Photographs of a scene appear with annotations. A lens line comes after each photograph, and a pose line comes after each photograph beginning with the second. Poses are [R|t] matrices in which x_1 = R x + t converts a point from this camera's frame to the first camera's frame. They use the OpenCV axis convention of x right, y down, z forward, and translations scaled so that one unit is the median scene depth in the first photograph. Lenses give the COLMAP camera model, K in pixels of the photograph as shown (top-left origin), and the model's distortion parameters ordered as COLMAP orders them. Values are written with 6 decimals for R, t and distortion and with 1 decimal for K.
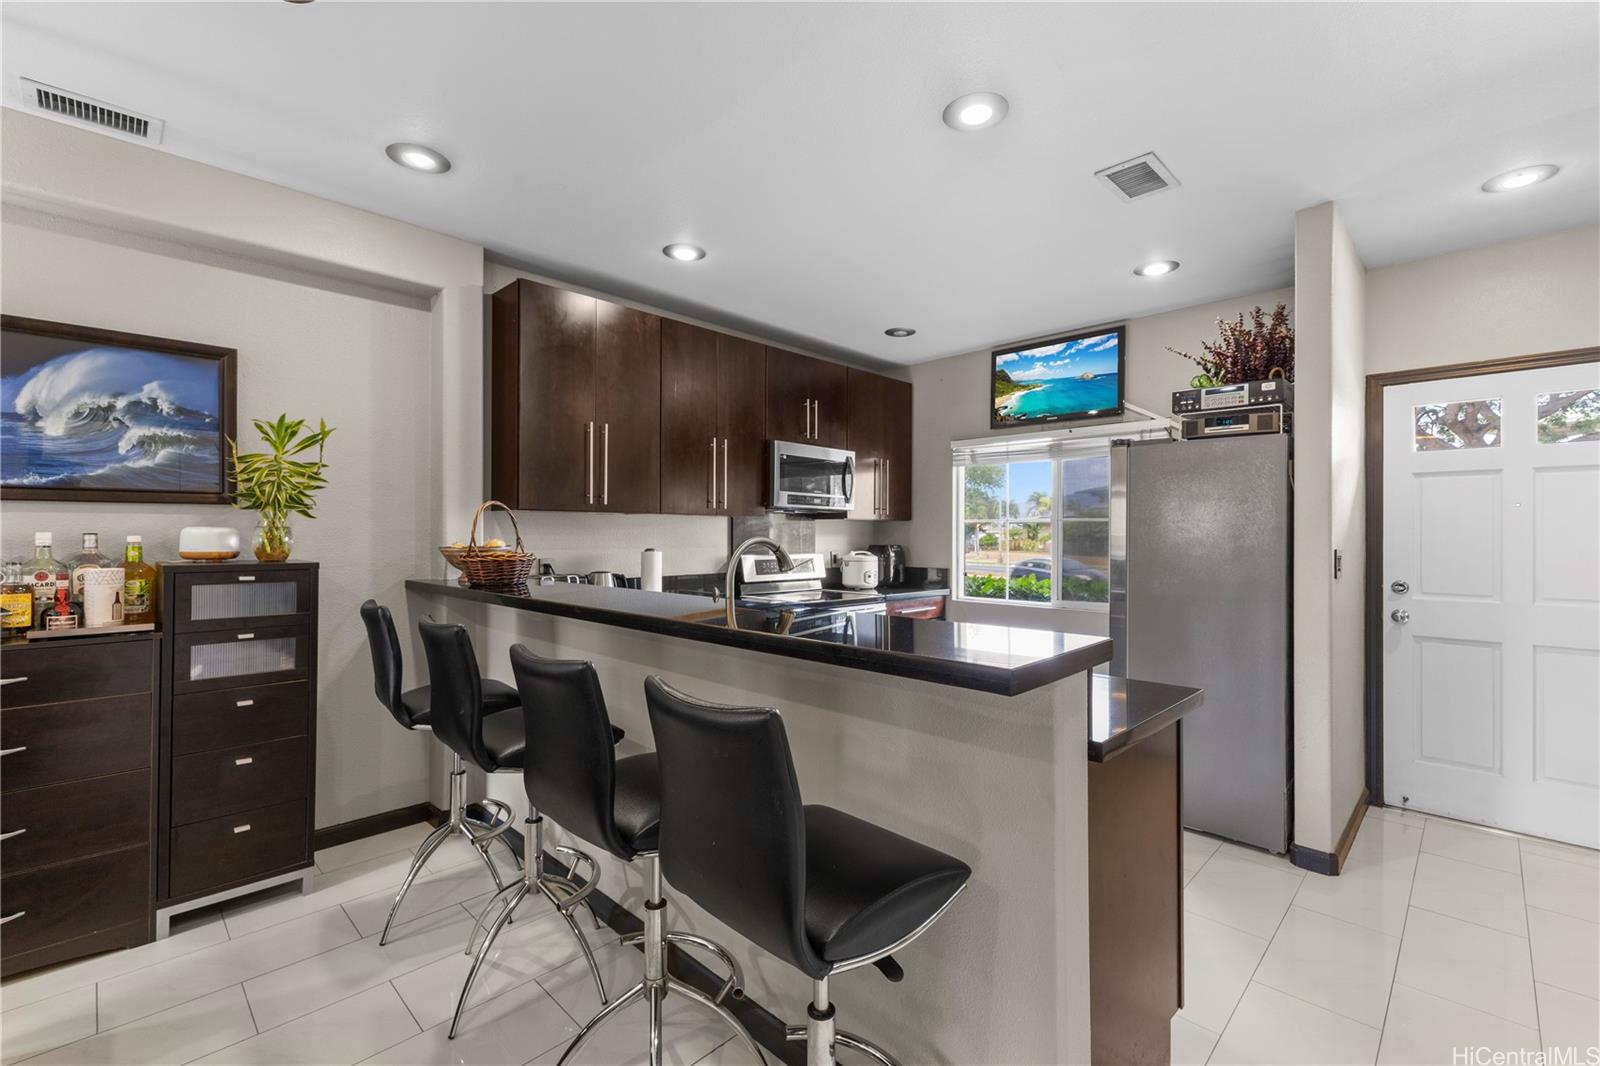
lens RADIAL K [[696.8, 0, 789.7], [0, 696.8, 532.6], [0, 0, 1]] dist [0.011000, -0.000018]
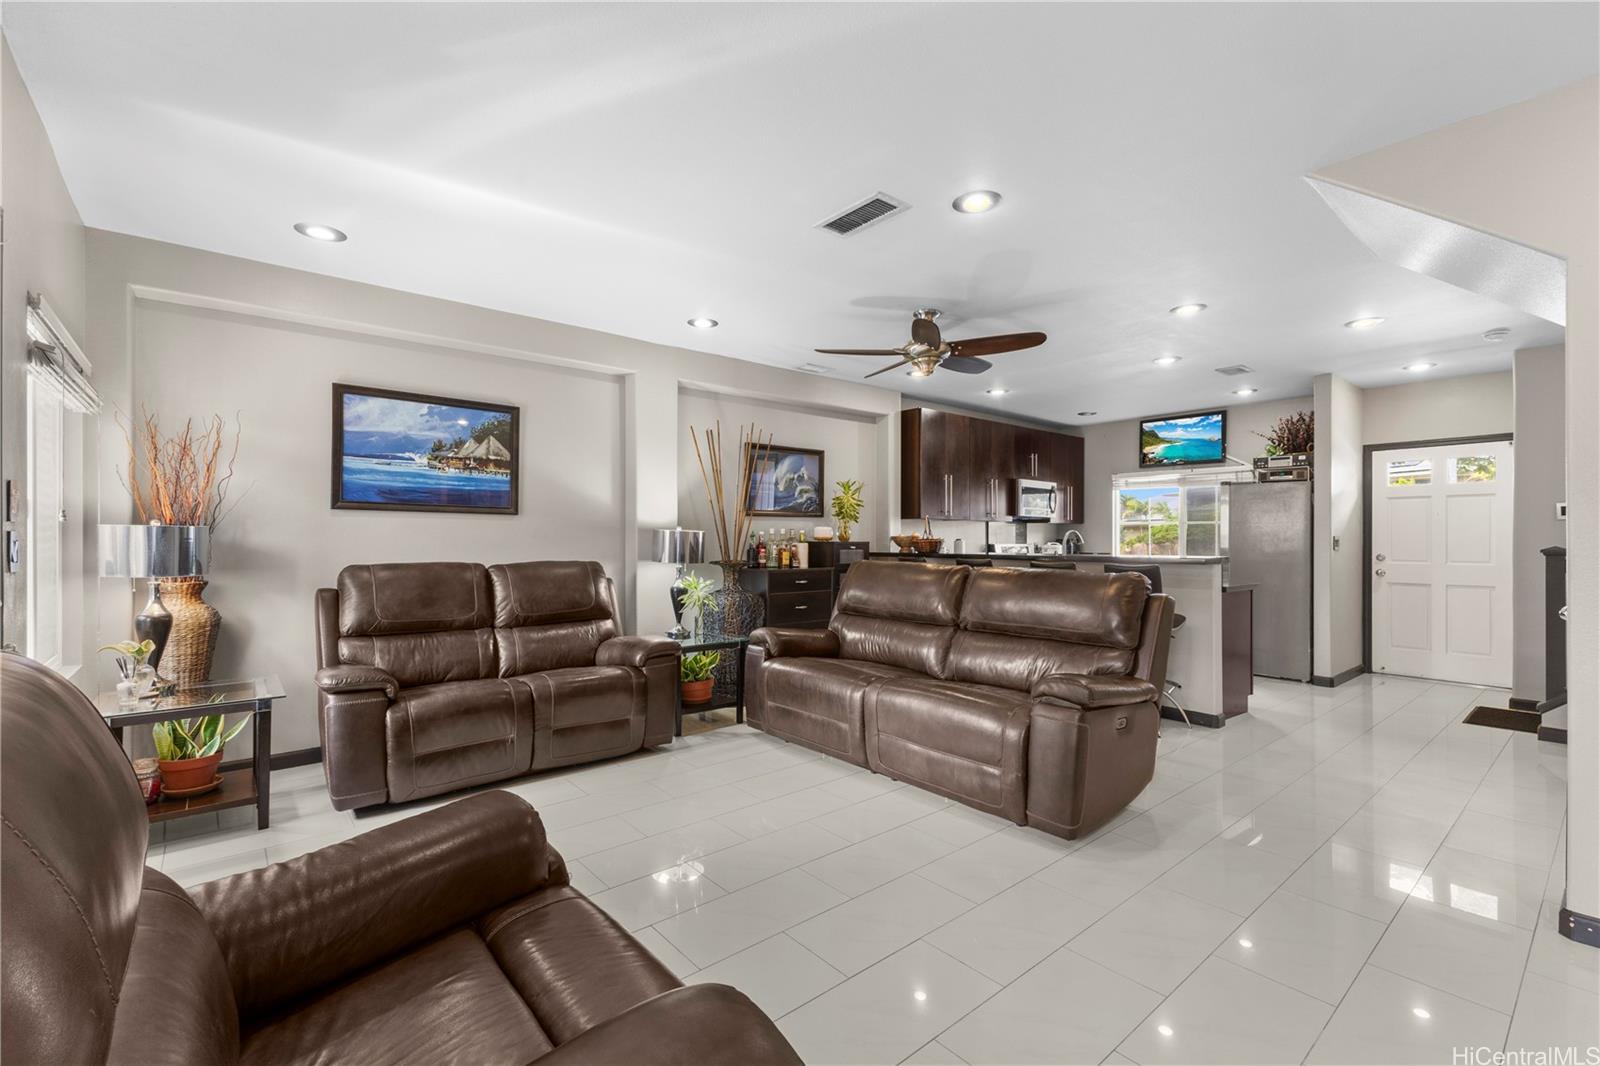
lens RADIAL K [[696.8, 0, 809.4], [0, 696.8, 539.1], [0, 0, 1]] dist [0.011000, -0.000018]
pose [[0.995732, -0.001428, -0.092283, -0.522431], [0.001457, 0.999999, 0.000249, 0.026460], [0.092282, -0.000382, 0.995733, -1.088568]]
